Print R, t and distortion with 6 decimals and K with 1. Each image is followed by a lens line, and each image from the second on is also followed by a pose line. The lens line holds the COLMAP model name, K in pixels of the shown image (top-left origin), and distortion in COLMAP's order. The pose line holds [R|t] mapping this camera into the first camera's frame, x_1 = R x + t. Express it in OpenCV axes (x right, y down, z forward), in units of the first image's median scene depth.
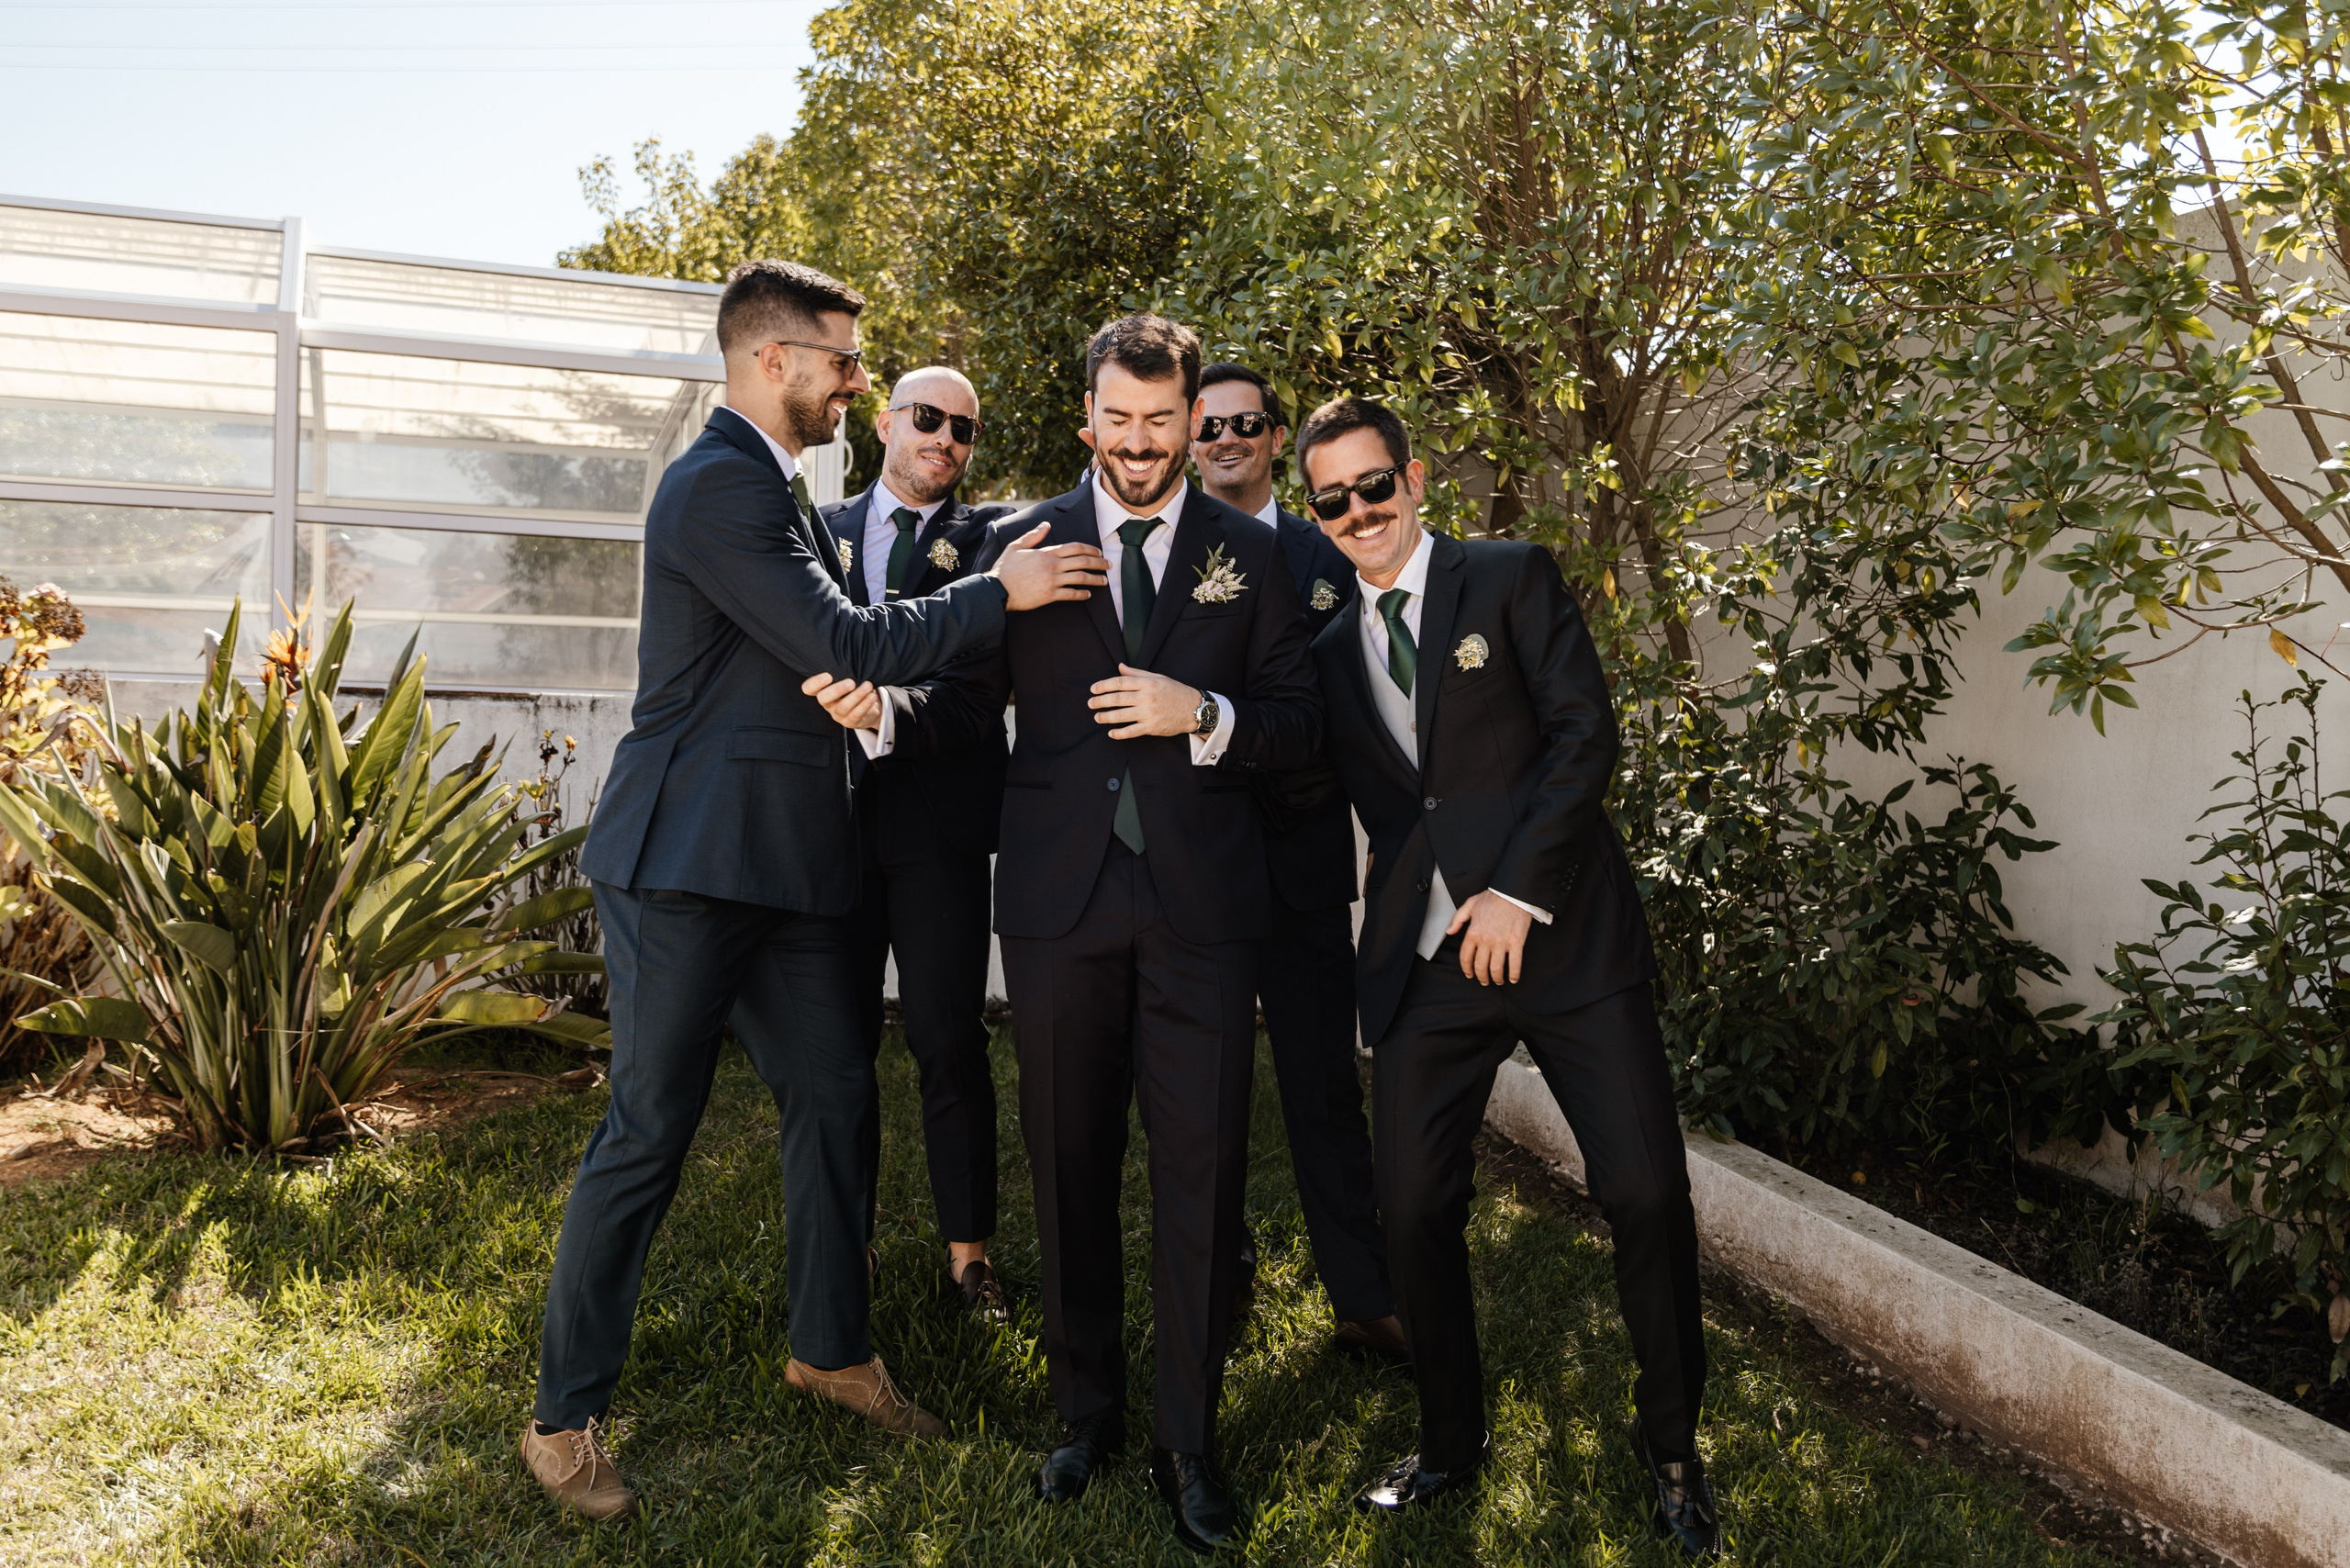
lens RADIAL K [[2150.6, 0, 1184.2], [0, 2150.6, 771.4], [0, 0, 1]] dist [0.002127, 0.000000]
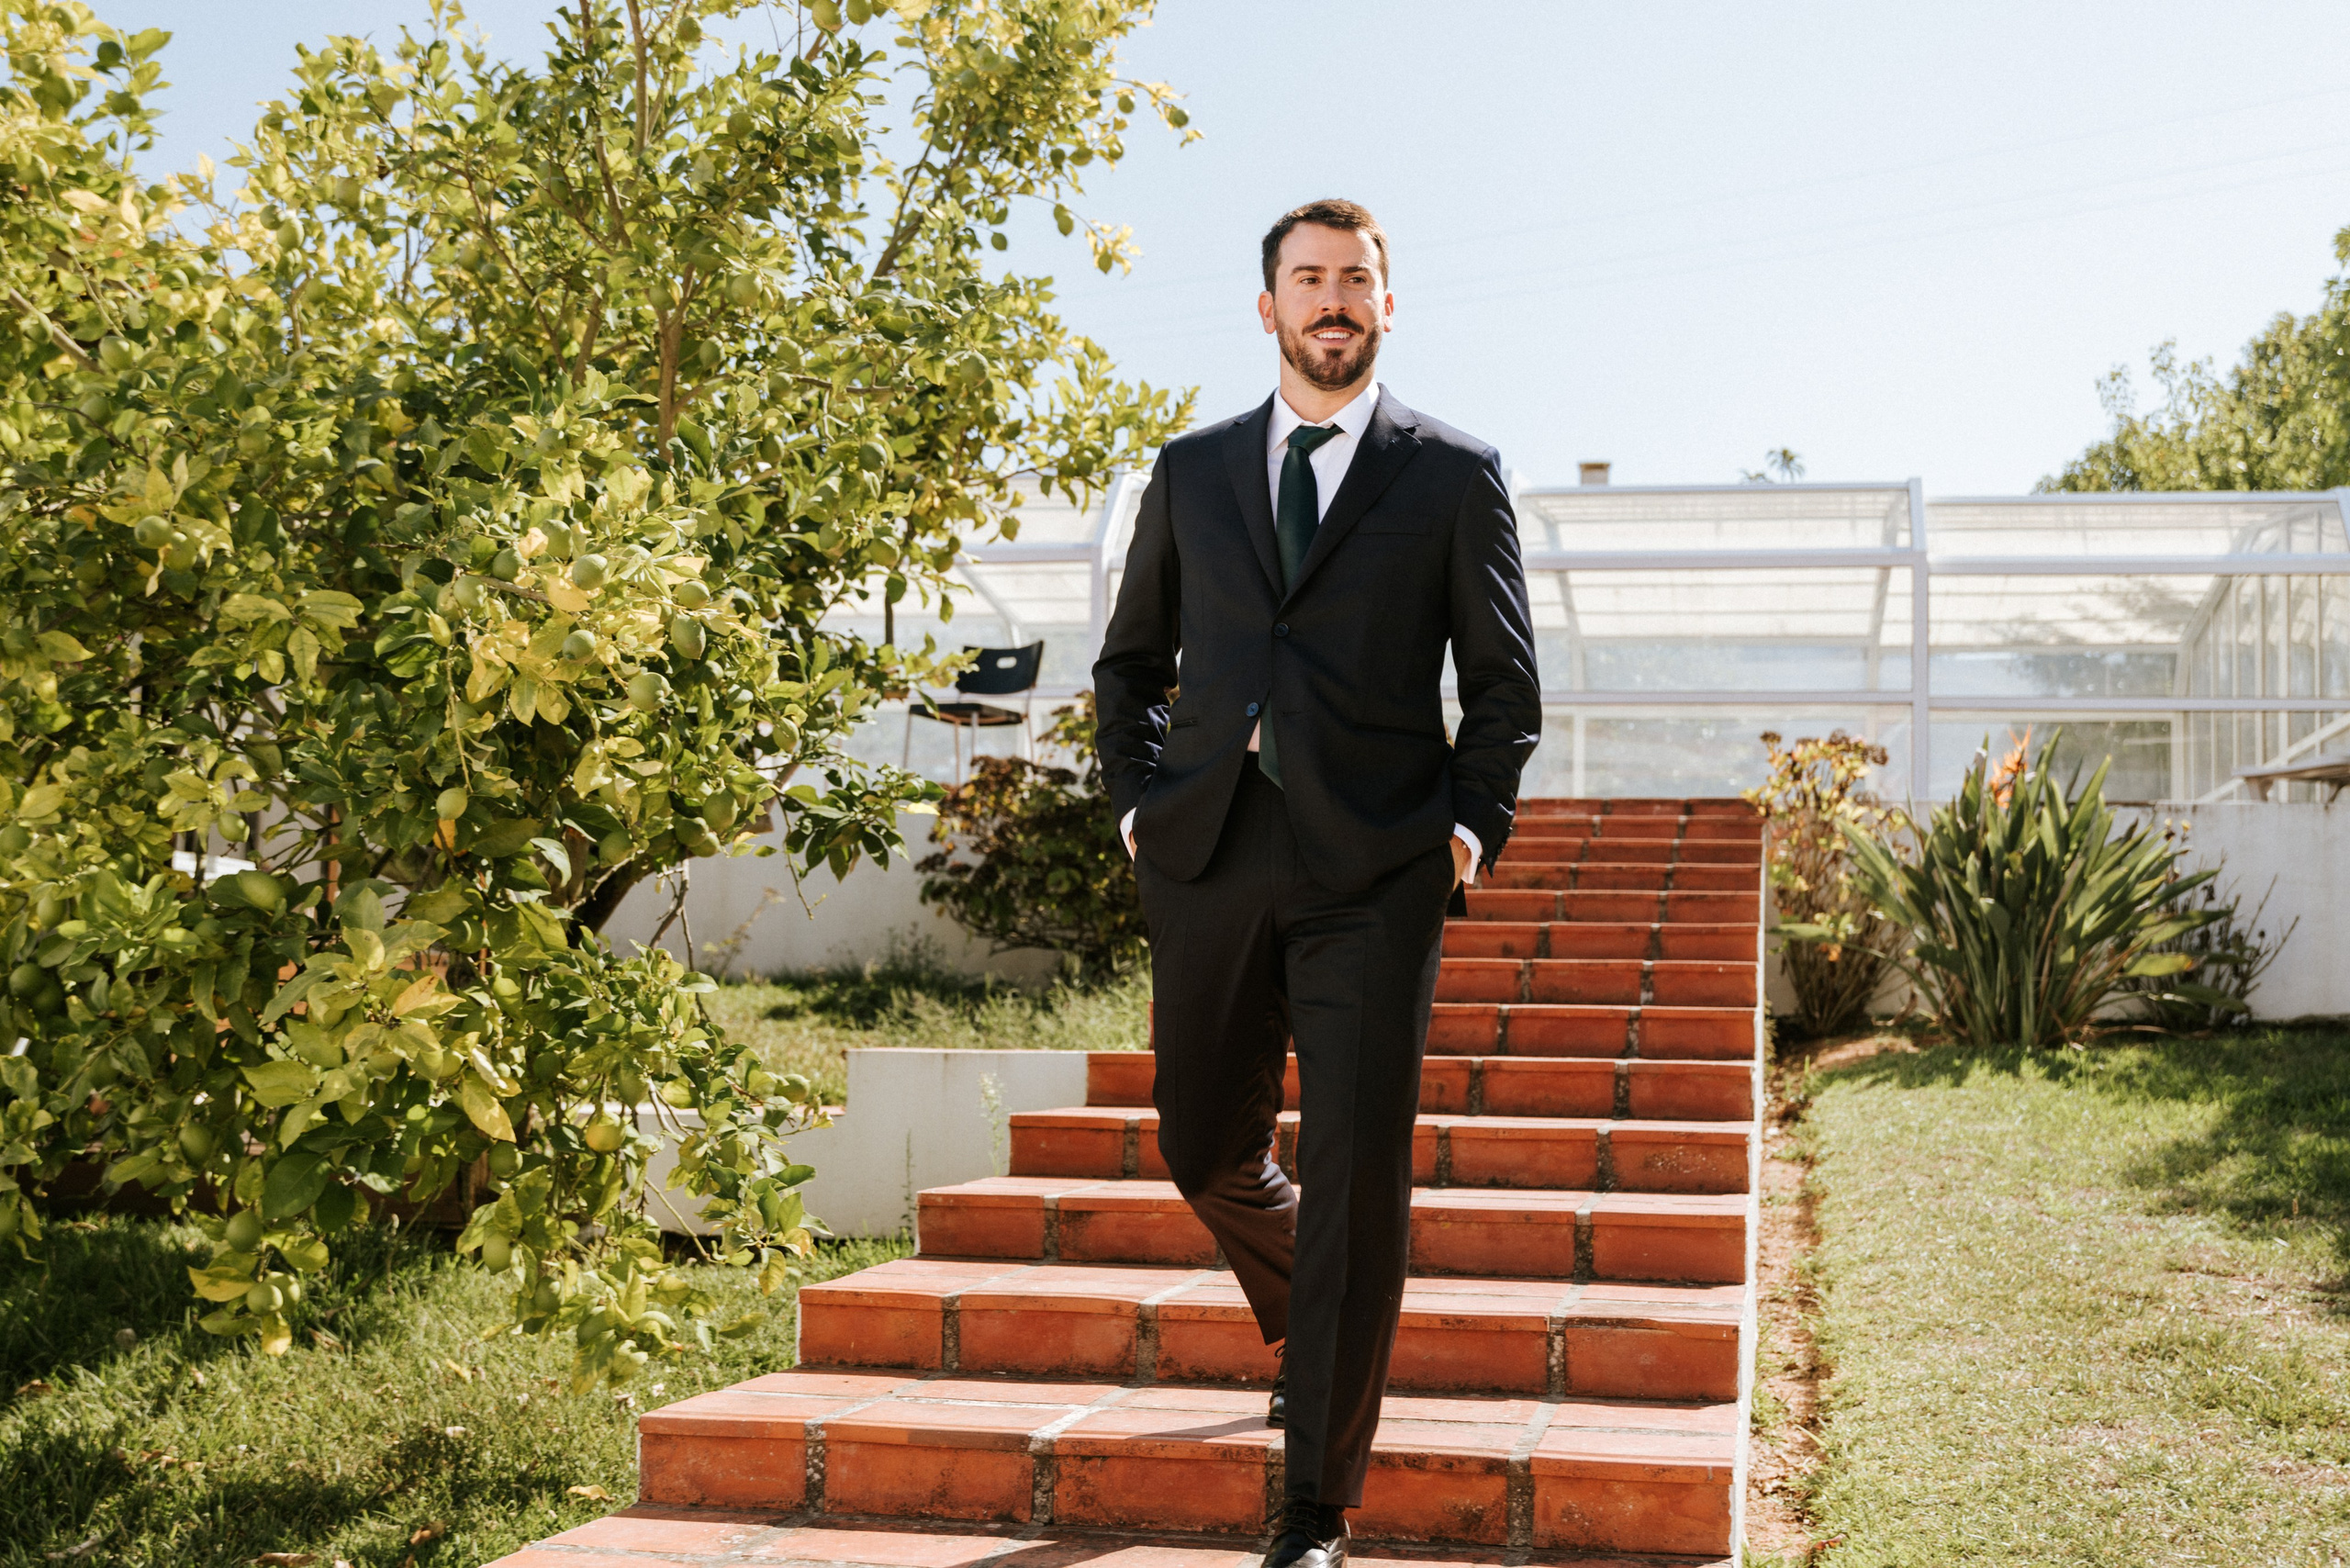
lens RADIAL K [[2737.5, 0, 1182.2], [0, 2737.5, 789.2], [0, 0, 1]] dist [-0.017670, 0.000000]
pose [[0.838715, -0.046248, -0.542603, 0.172235], [-0.010570, 0.994817, -0.101130, 0.174173], [0.544468, 0.090554, 0.833879, -1.040036]]
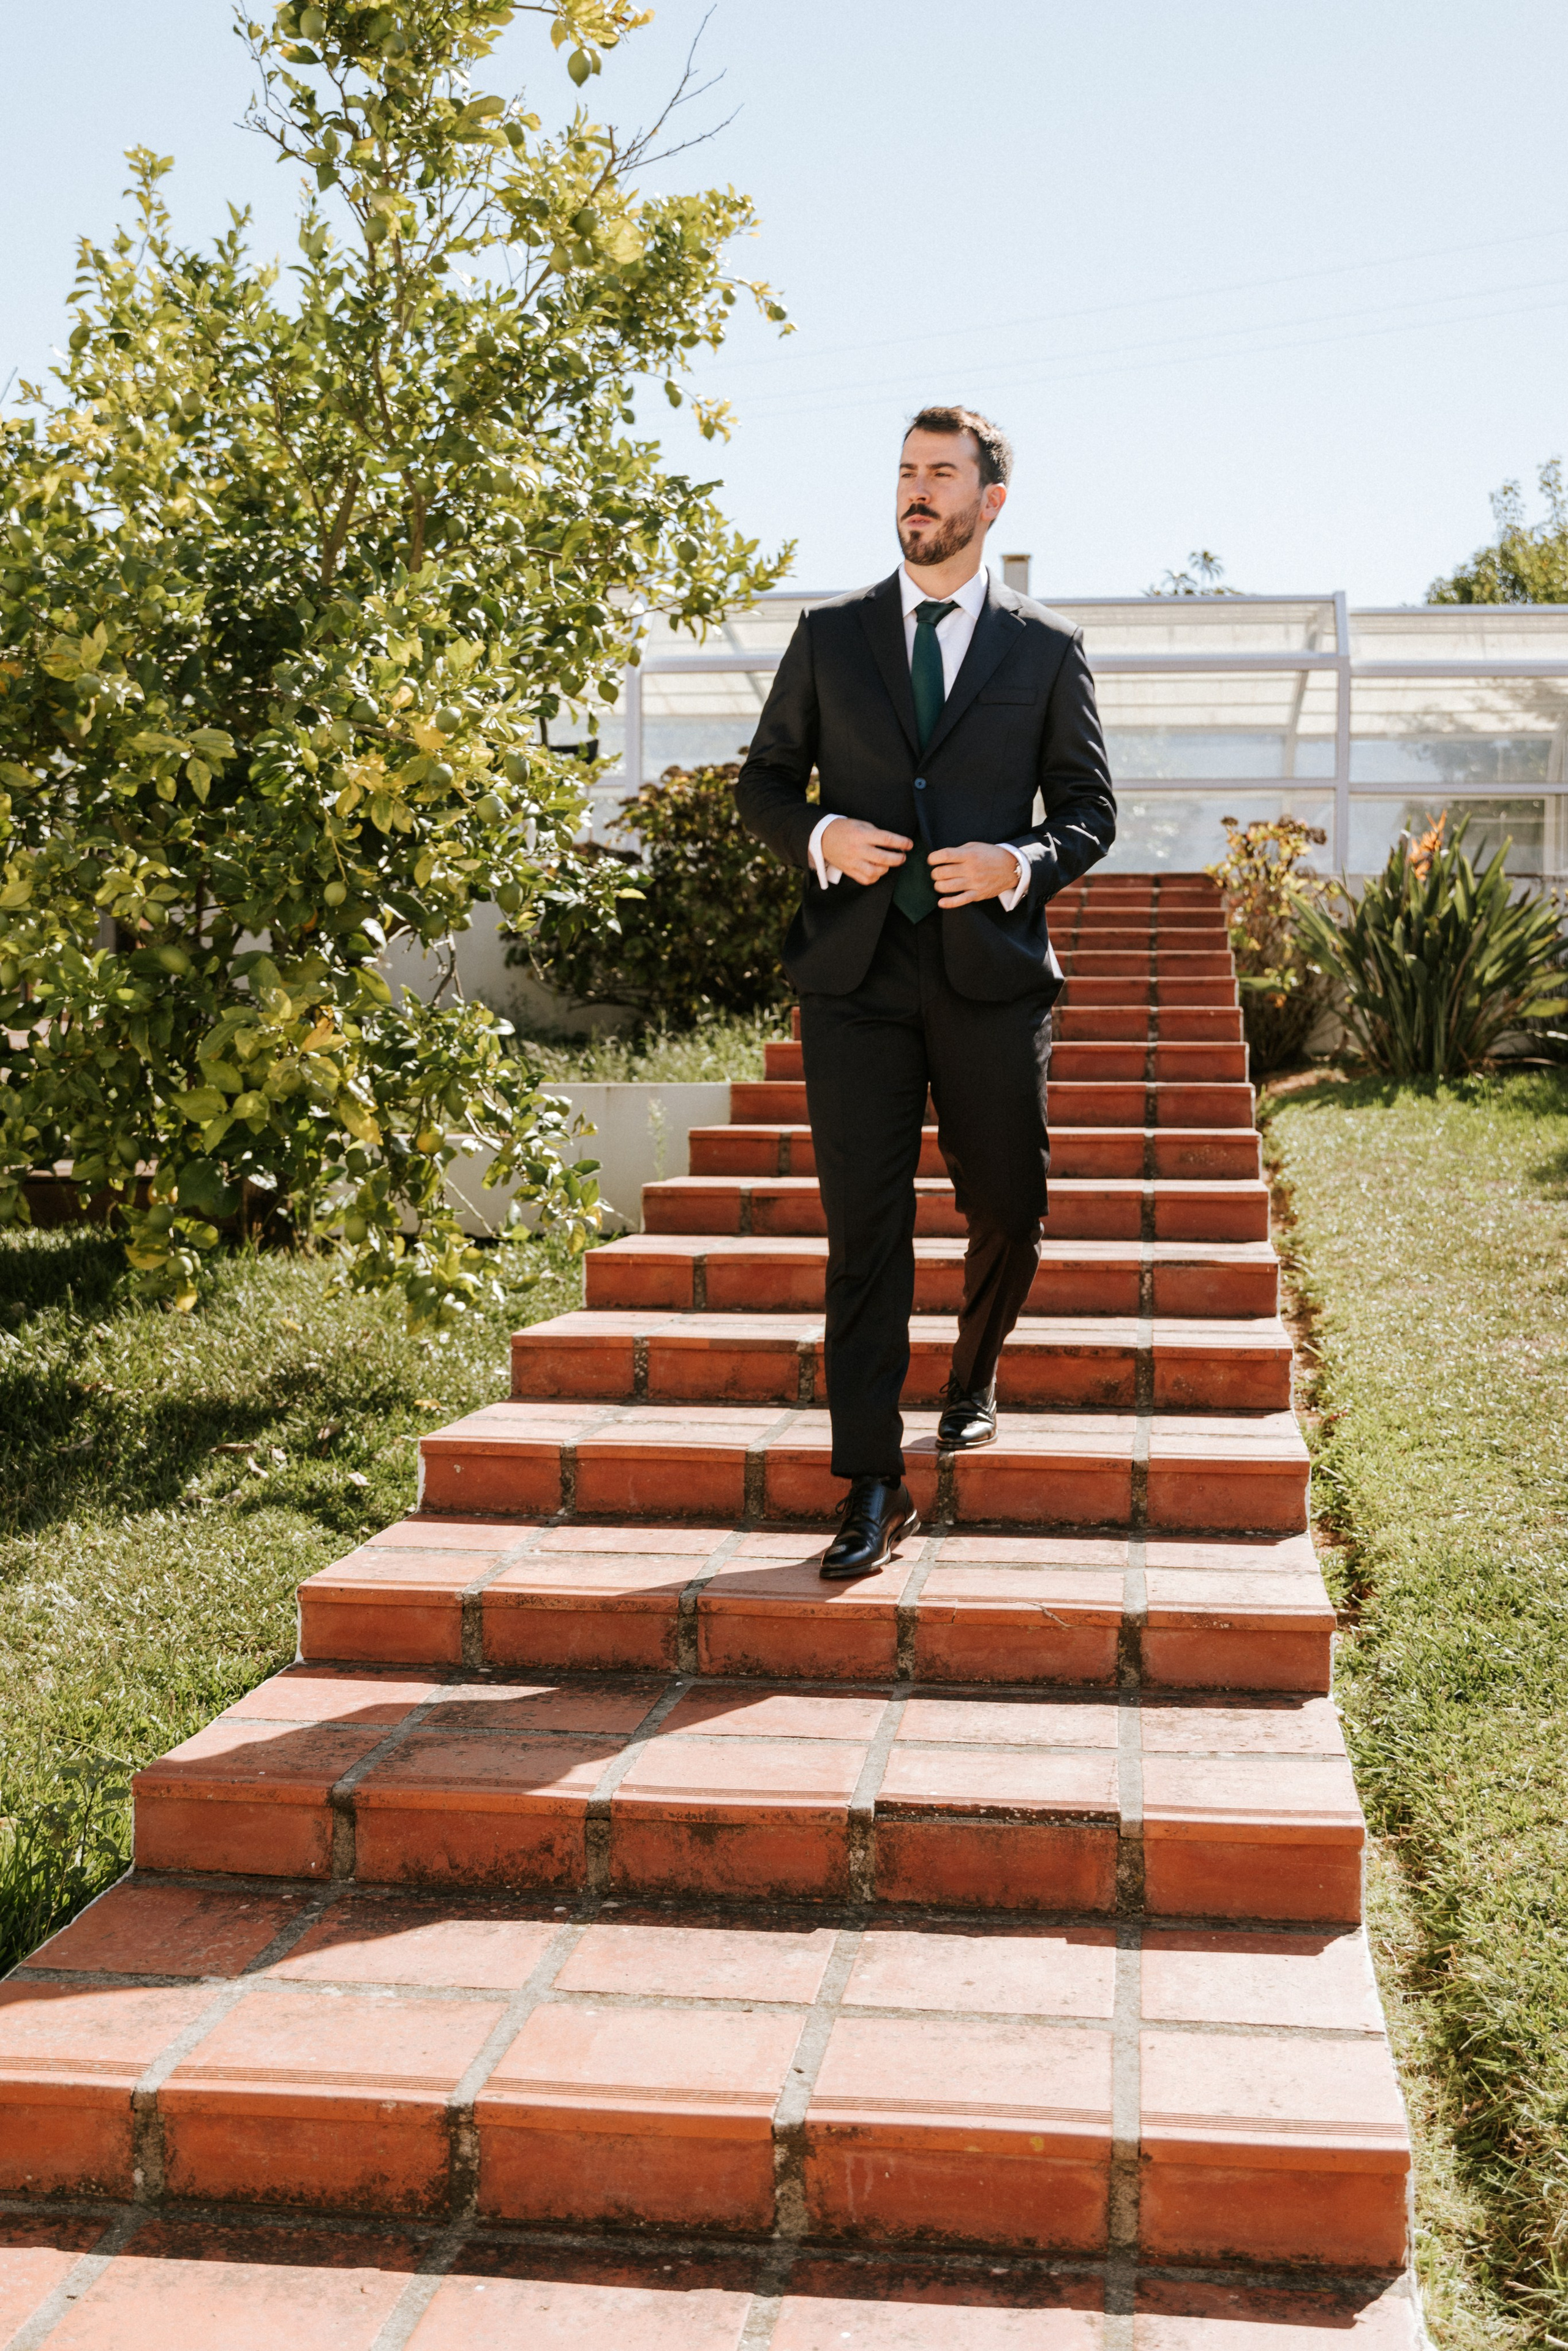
lens RADIAL K [[2523.7, 0, 777.2], [0, 2523.7, 1172.0], [0, 0, 1]] dist [-0.024809, 0.000000]
pose [[0.869177, 0.007930, -0.494438, 0.197493], [0.002928, 0.999771, 0.021181, 0.188463], [0.494493, -0.019858, 0.868955, -1.263519]]
